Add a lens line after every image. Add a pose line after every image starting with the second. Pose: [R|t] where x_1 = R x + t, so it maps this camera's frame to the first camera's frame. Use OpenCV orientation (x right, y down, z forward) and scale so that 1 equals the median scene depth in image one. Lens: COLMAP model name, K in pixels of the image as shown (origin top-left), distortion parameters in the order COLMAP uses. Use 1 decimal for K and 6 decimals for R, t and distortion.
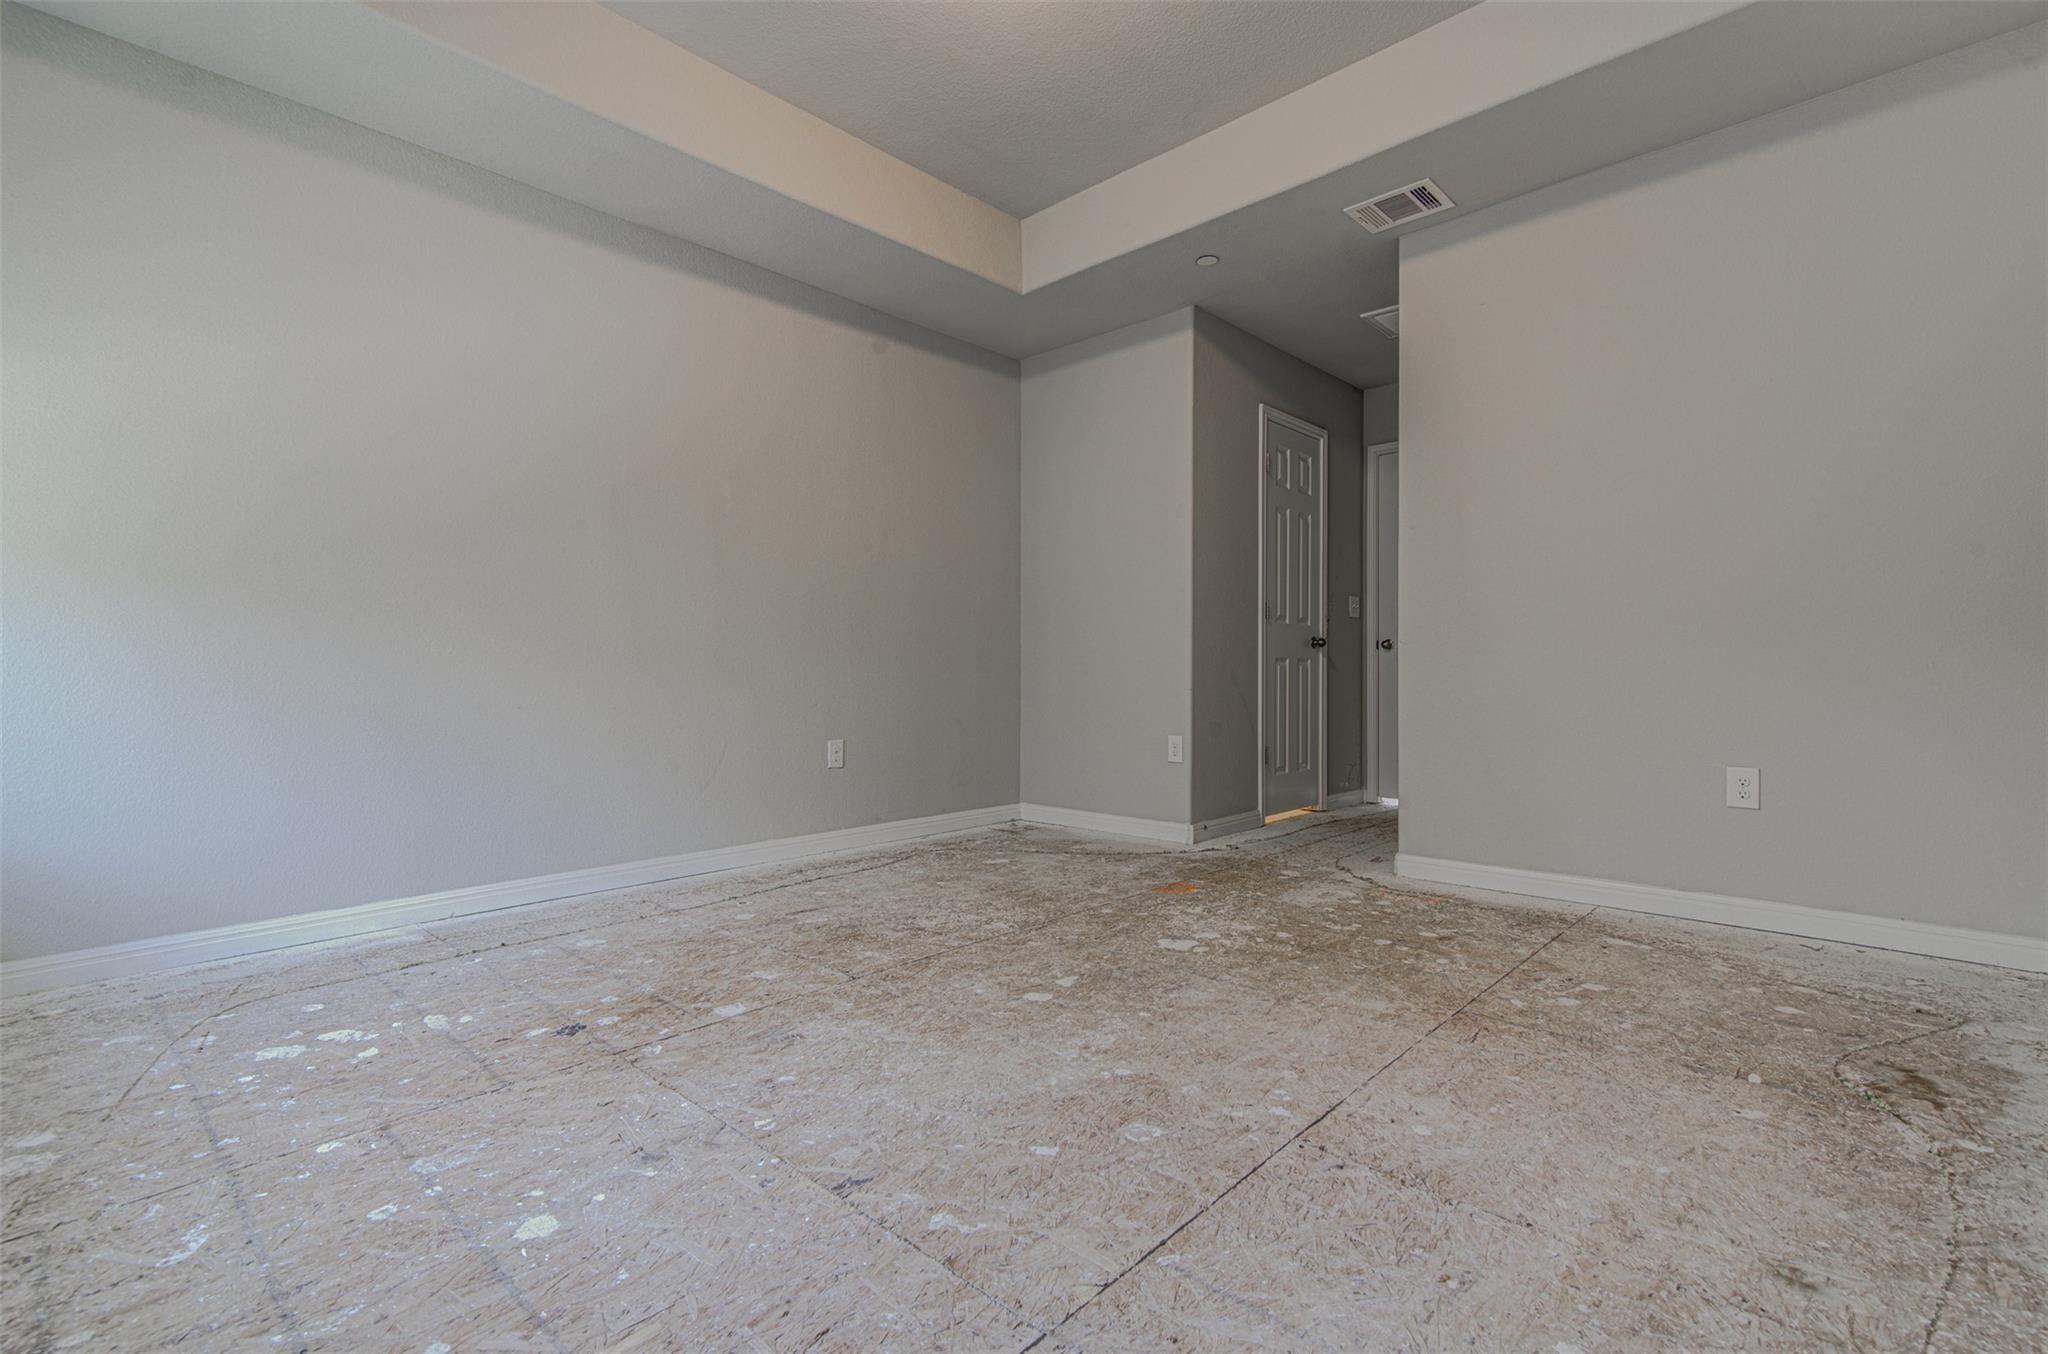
lens RADIAL K [[928.9, 0, 1023.8], [0, 928.9, 673.8], [0, 0, 1]] dist [0.012480, 0.000156]
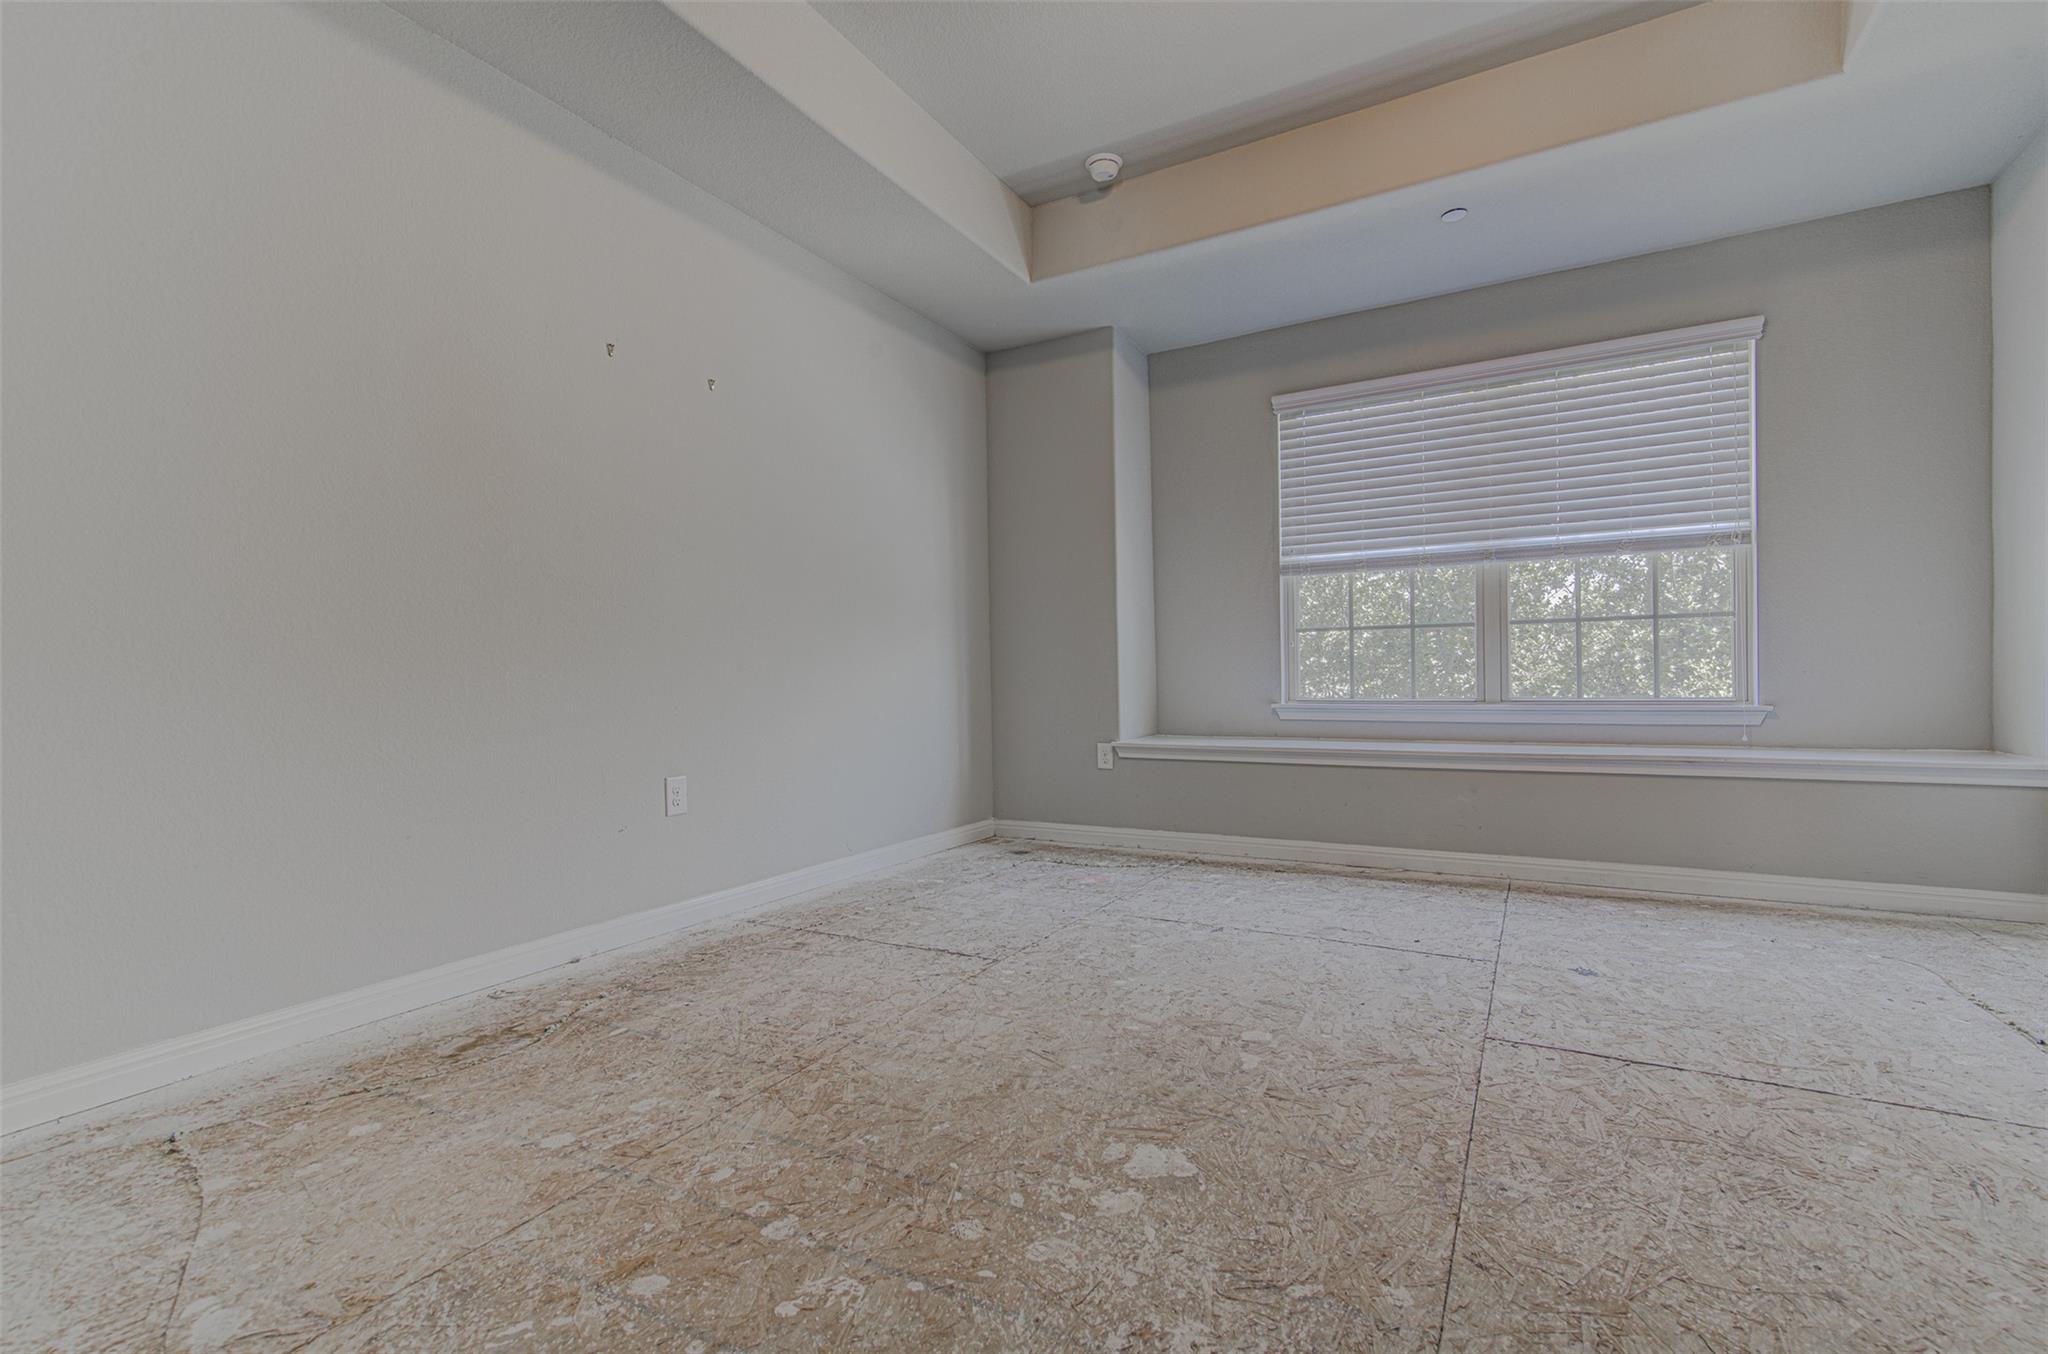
lens RADIAL K [[928.9, 0, 1025.3], [0, 928.9, 678.1], [0, 0, 1]] dist [0.012480, 0.000156]
pose [[-0.968686, 0.020004, -0.247482, 0.467676], [0.019175, 0.999800, 0.005760, -0.011383], [0.247547, 0.000834, -0.968875, 1.891646]]
